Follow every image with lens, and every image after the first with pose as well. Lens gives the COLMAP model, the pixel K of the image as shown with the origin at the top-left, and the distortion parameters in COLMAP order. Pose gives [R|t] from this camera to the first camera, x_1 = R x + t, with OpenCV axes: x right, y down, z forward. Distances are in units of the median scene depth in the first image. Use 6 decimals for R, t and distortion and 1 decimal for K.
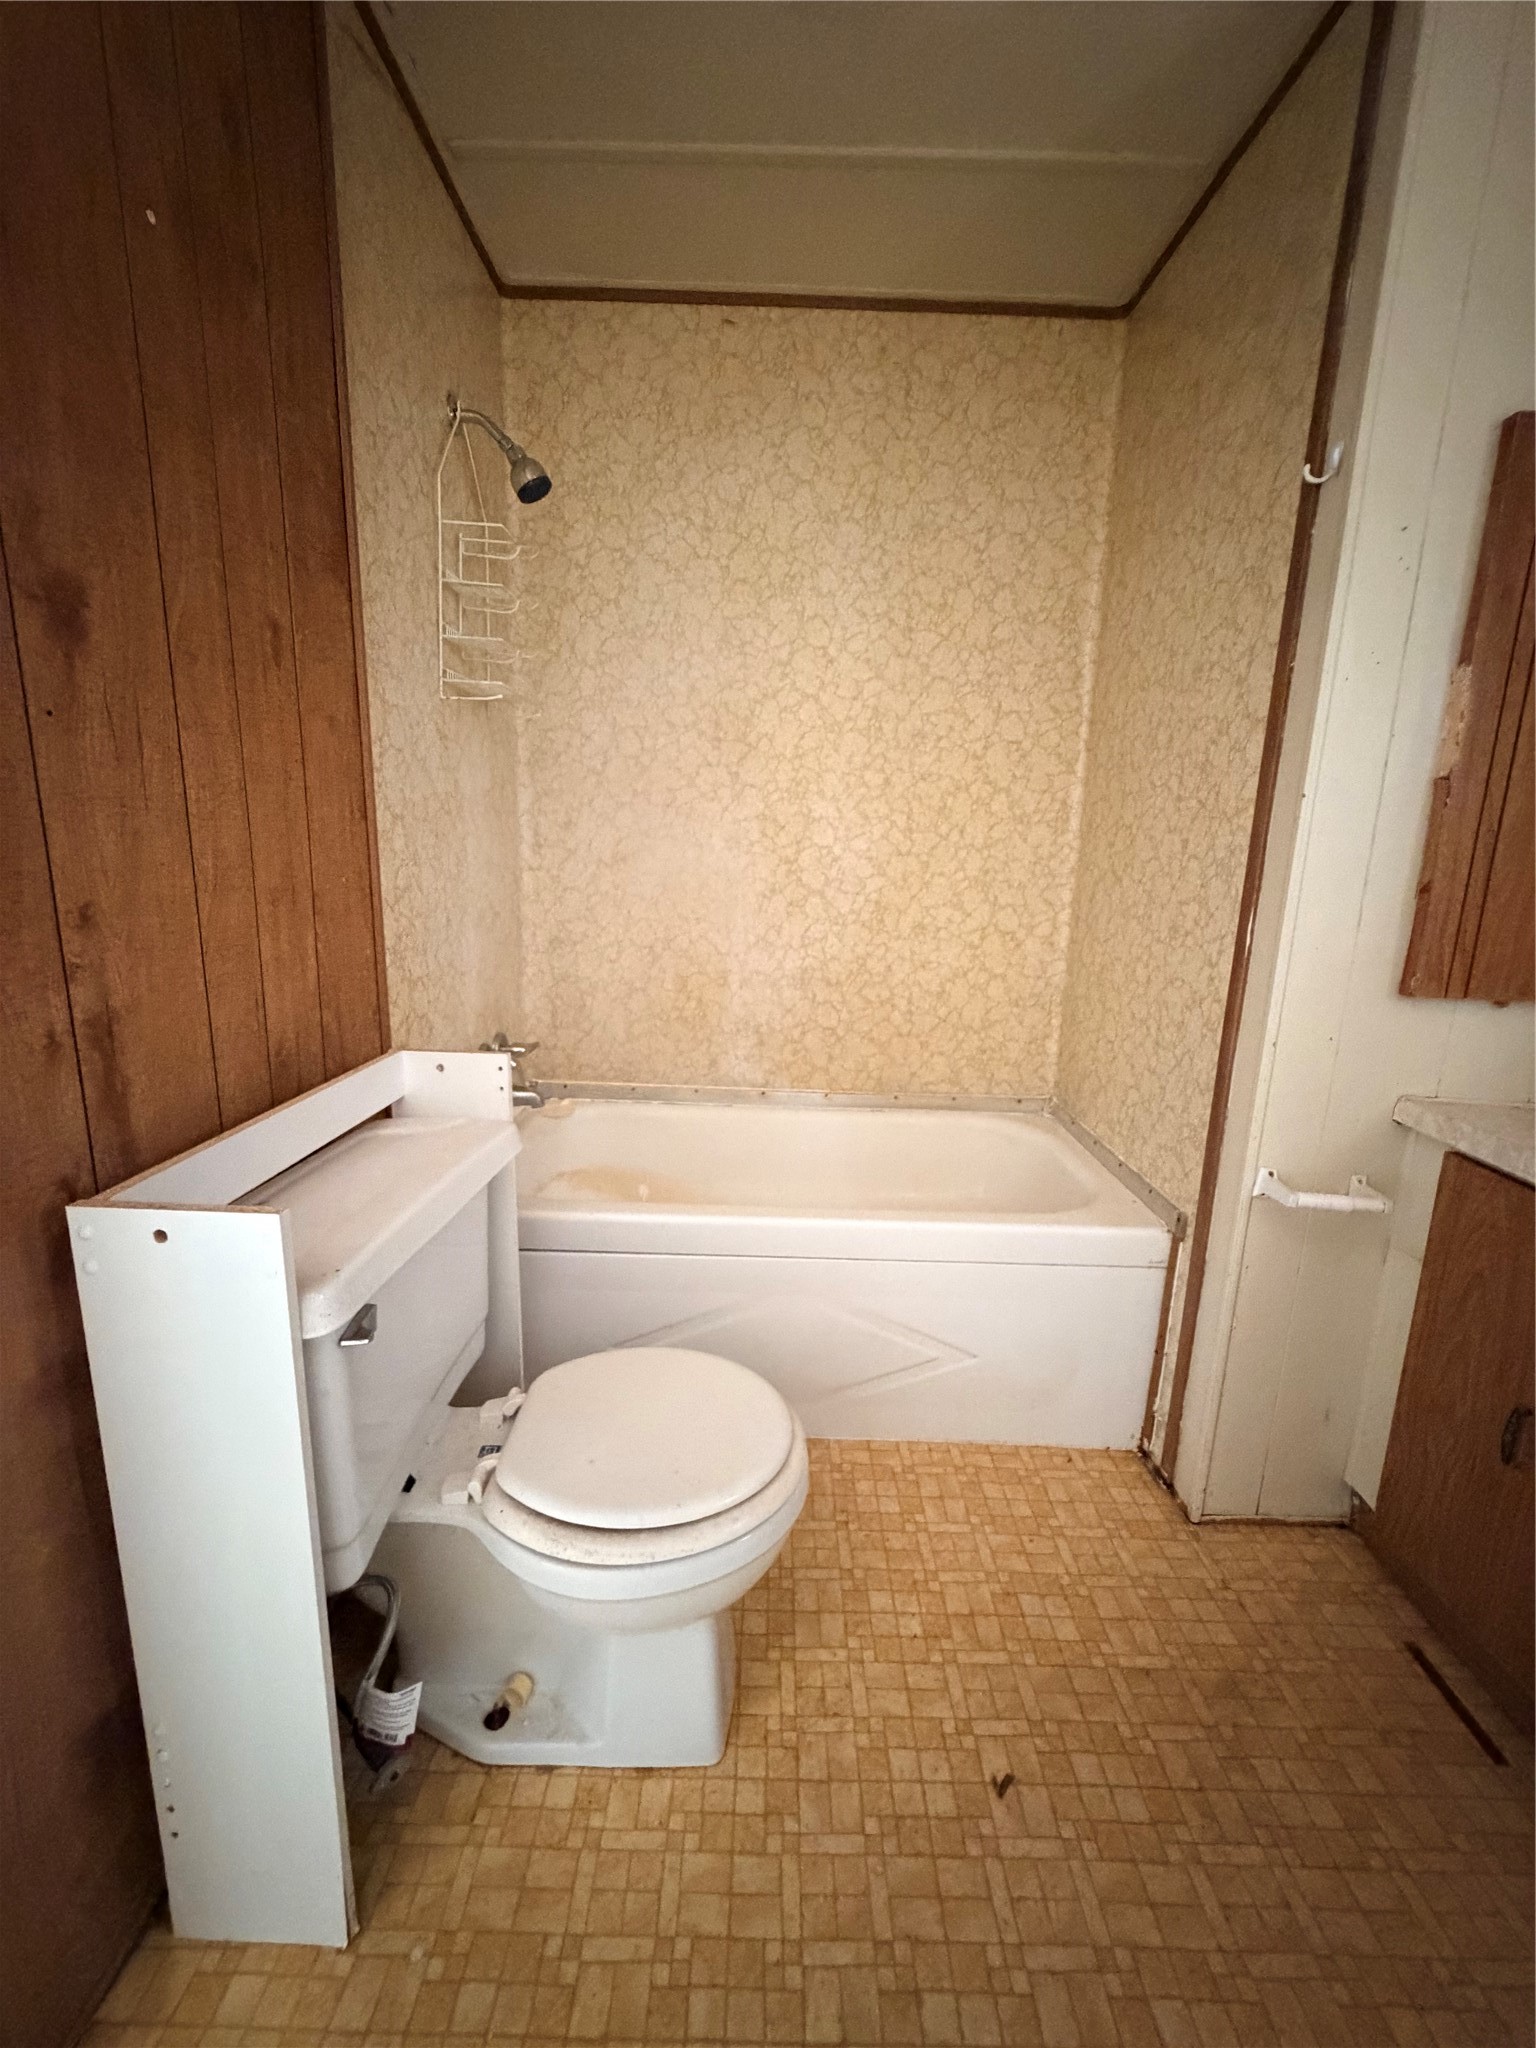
lens RADIAL K [[818.9, 0, 766.5], [0, 818.9, 1015.6], [0, 0, 1]] dist [0.000269, 0.000070]
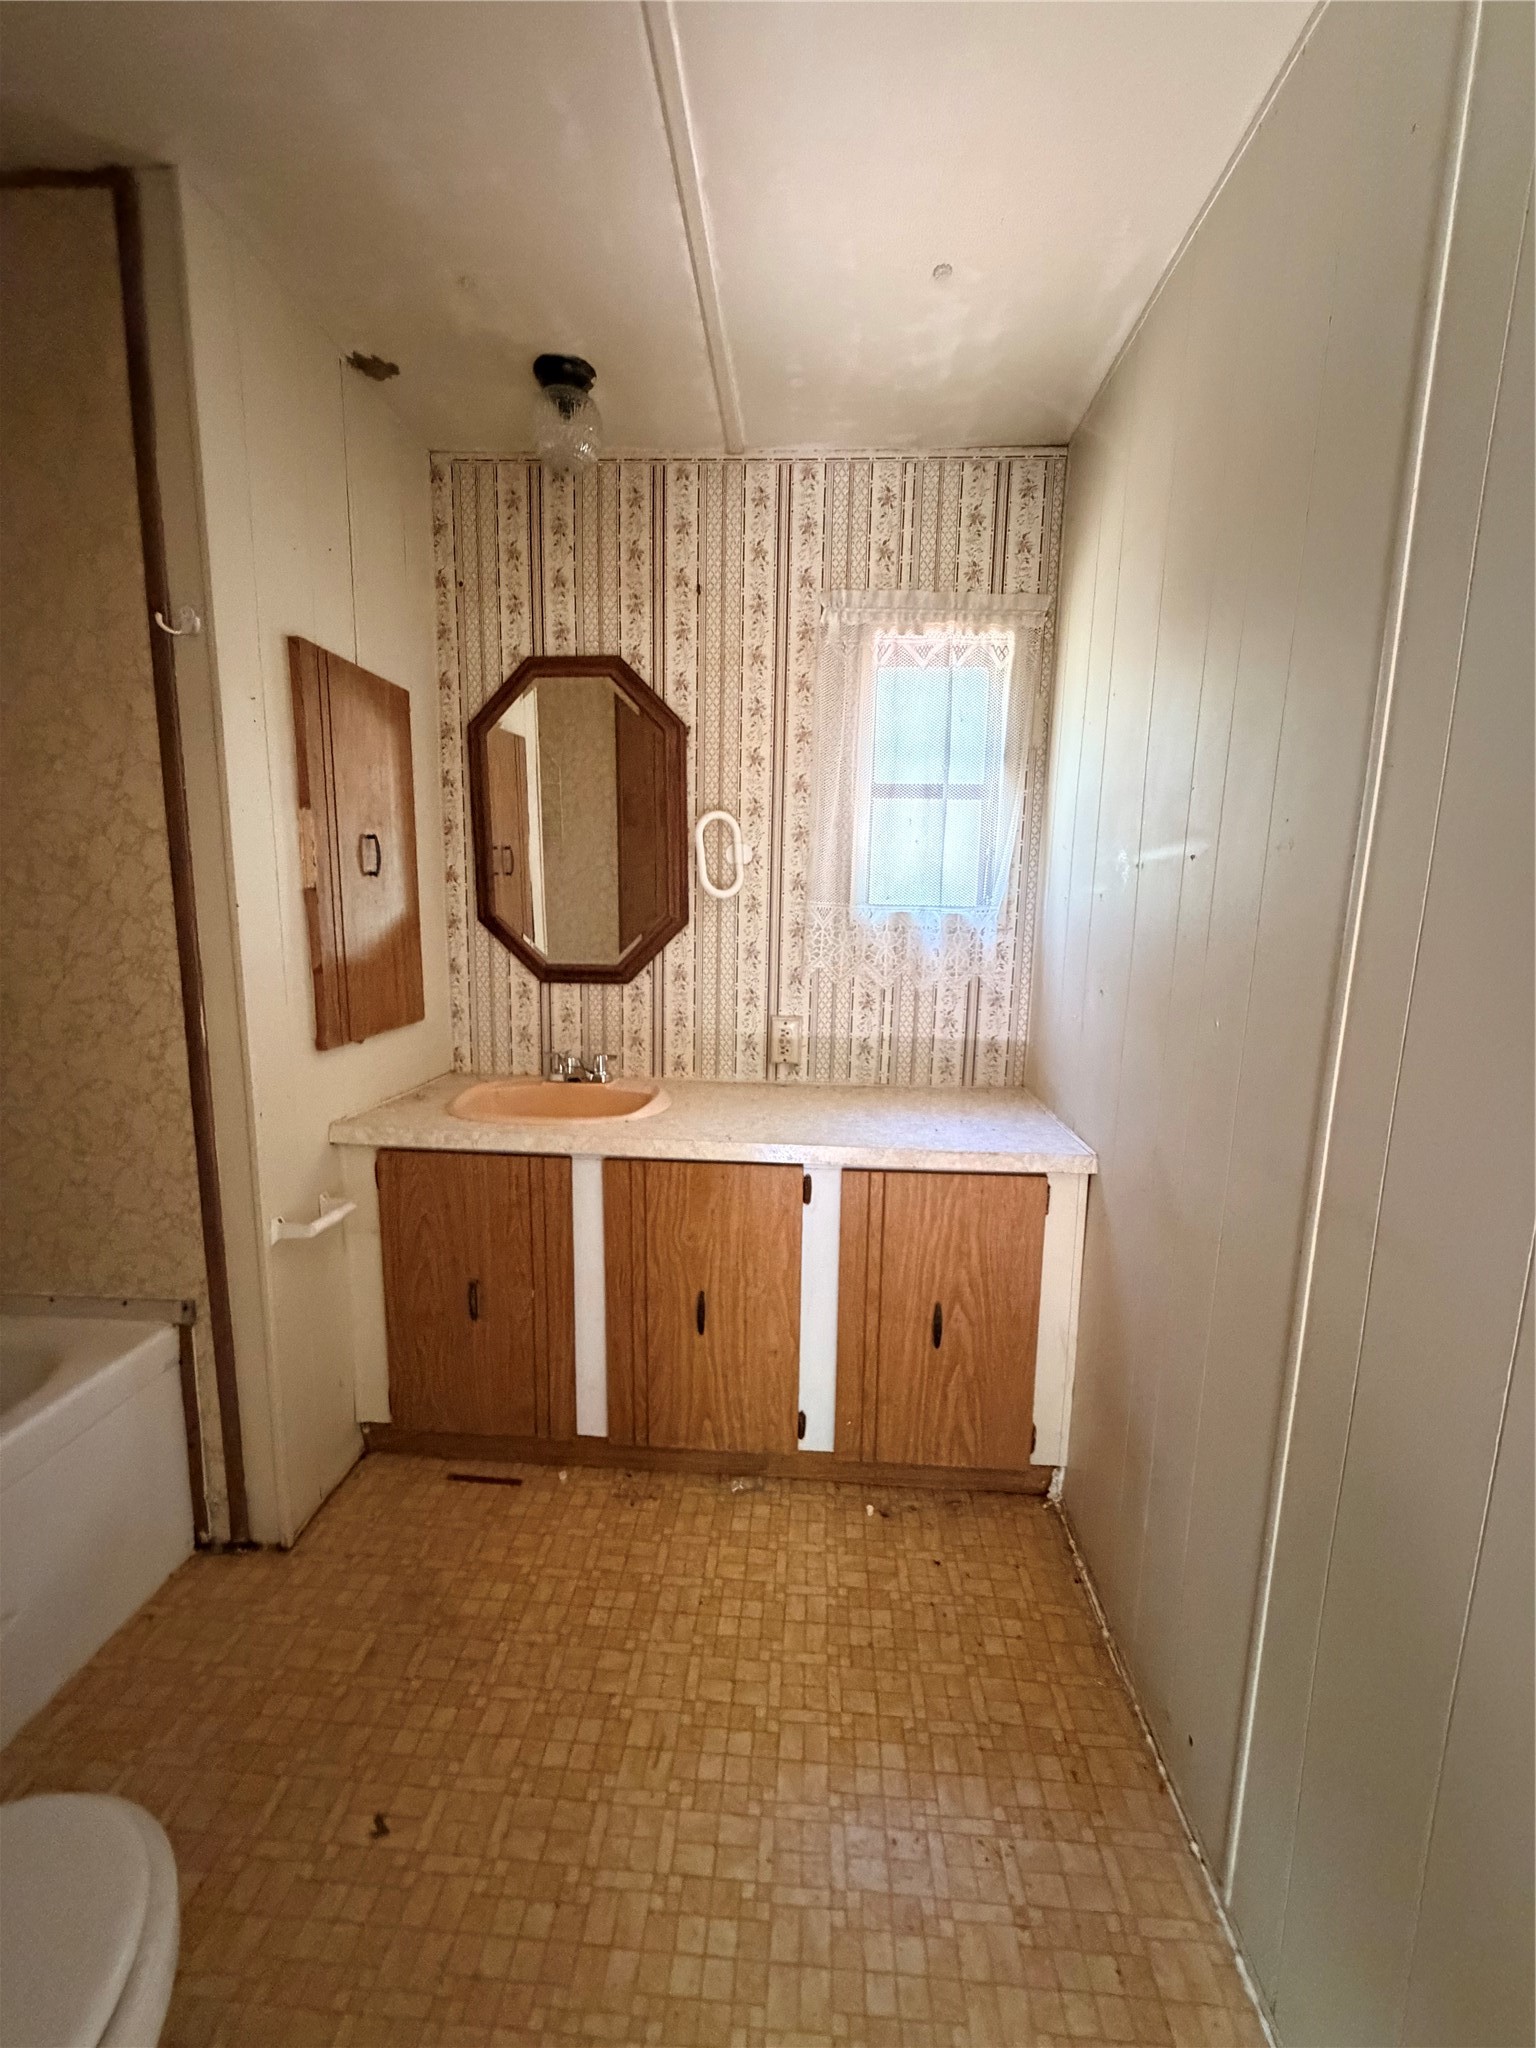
lens RADIAL K [[818.9, 0, 766.5], [0, 818.9, 1015.6], [0, 0, 1]] dist [0.000269, 0.000070]
pose [[0.062215, -0.179847, 0.981725, -0.439132], [0.184007, 0.968836, 0.165825, -0.157310], [-0.980954, 0.170328, 0.093369, 0.159823]]
